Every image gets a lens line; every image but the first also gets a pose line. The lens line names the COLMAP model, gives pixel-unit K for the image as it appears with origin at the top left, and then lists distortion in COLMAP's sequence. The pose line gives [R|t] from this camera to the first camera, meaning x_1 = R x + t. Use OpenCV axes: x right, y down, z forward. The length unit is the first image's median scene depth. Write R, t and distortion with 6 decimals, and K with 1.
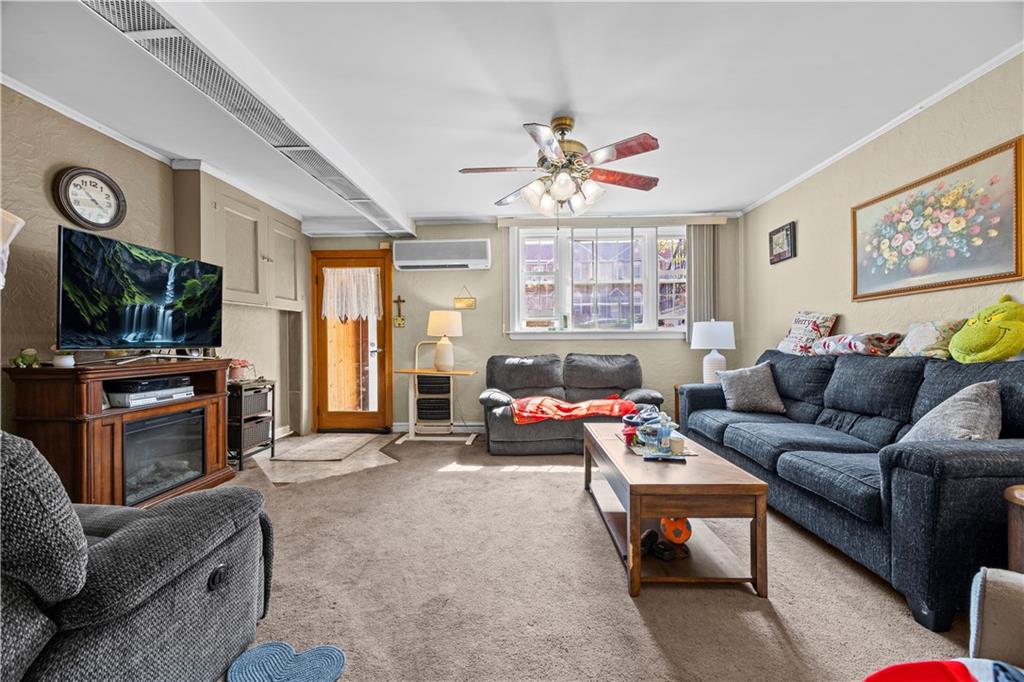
lens RADIAL K [[394.5, 0, 512.0], [0, 394.5, 341.0], [0, 0, 1]] dist [-0.001477, -0.000158]
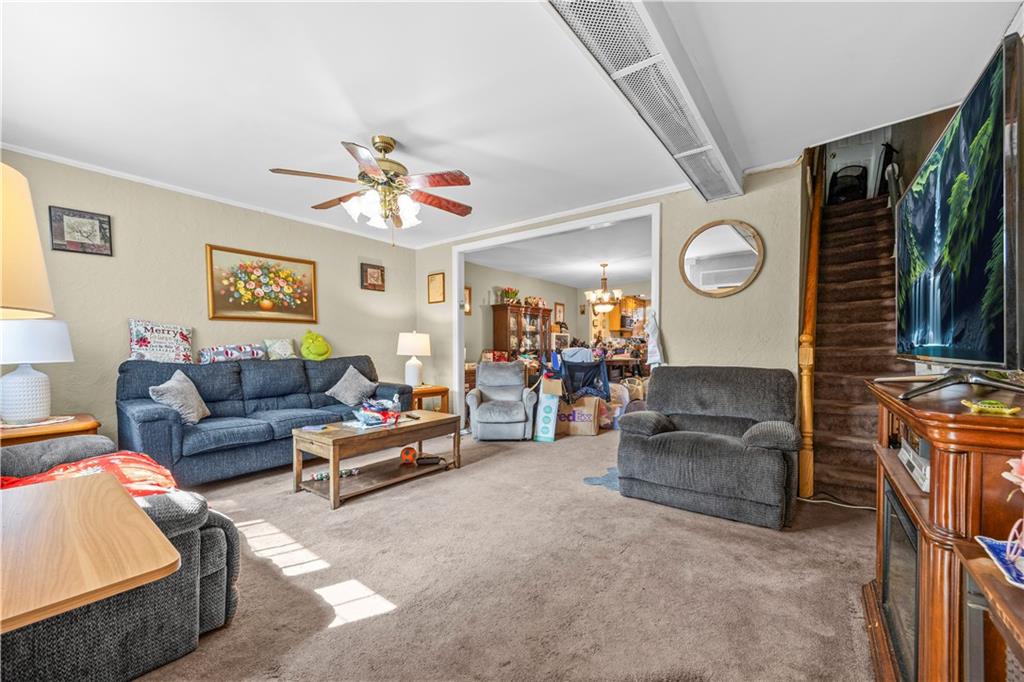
lens RADIAL K [[402.3, 0, 513.7], [0, 402.3, 358.4], [0, 0, 1]] dist [-0.000148, -0.000017]
pose [[-0.812312, -0.009476, 0.583147, -0.747439], [0.001945, 0.999818, 0.018956, 0.004041], [-0.583220, 0.016532, -0.812146, 1.613316]]
